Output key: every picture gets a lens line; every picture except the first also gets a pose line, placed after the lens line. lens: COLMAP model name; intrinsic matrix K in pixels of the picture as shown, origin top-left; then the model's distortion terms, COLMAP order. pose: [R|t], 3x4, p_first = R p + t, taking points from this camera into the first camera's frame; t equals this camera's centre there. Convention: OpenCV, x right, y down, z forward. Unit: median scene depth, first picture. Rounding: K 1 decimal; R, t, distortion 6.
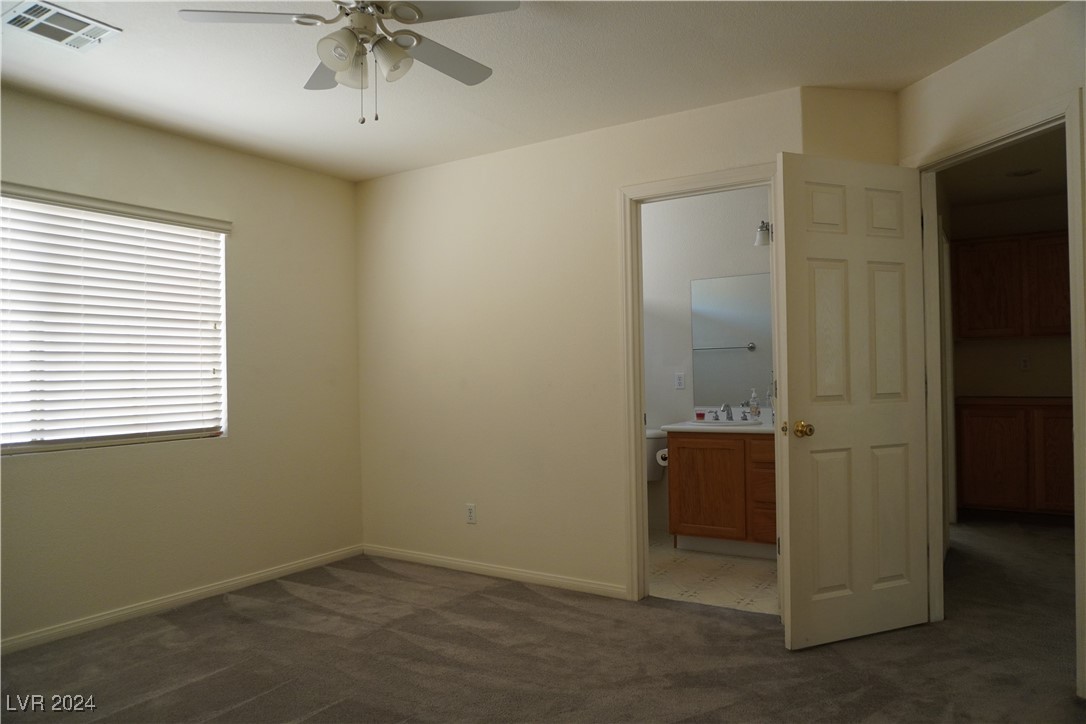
lens RADIAL K [[729.4, 0, 543.0], [0, 729.4, 362.0], [0, 0, 1]] dist [-0.081287, 0.046875]
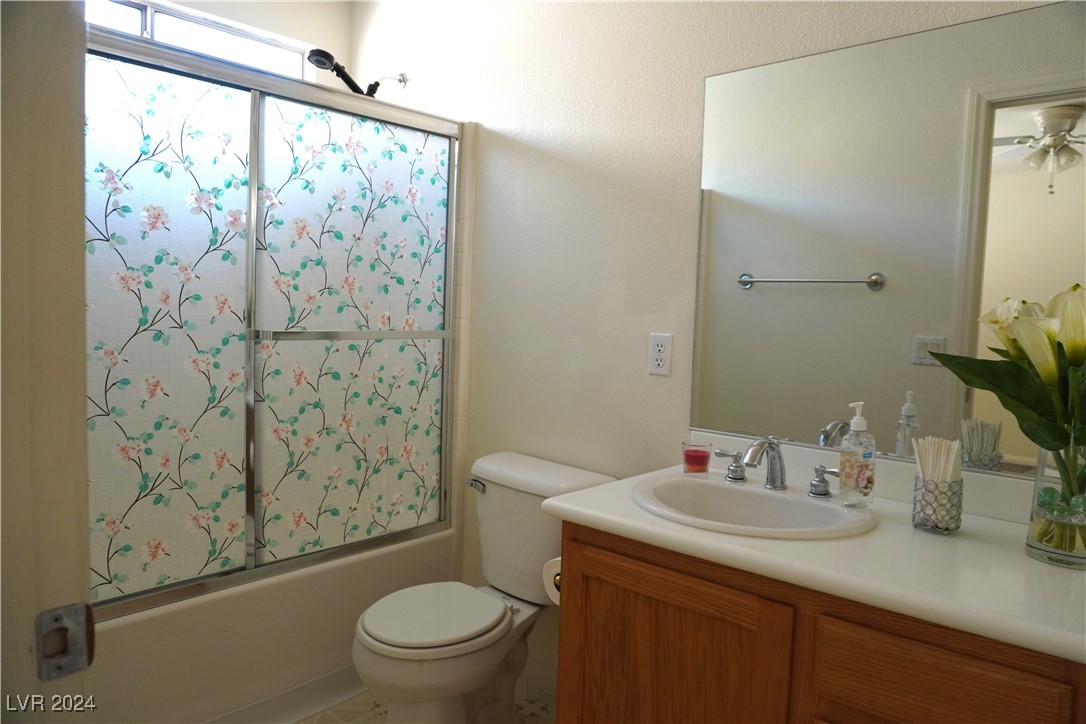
lens RADIAL K [[729.4, 0, 543.0], [0, 729.4, 362.0], [0, 0, 1]] dist [-0.081287, 0.046875]
pose [[0.984965, 0.064195, -0.160387, 0.201933], [-0.049912, 0.994549, 0.091550, -0.001358], [0.165389, -0.082168, 0.982799, 0.664081]]
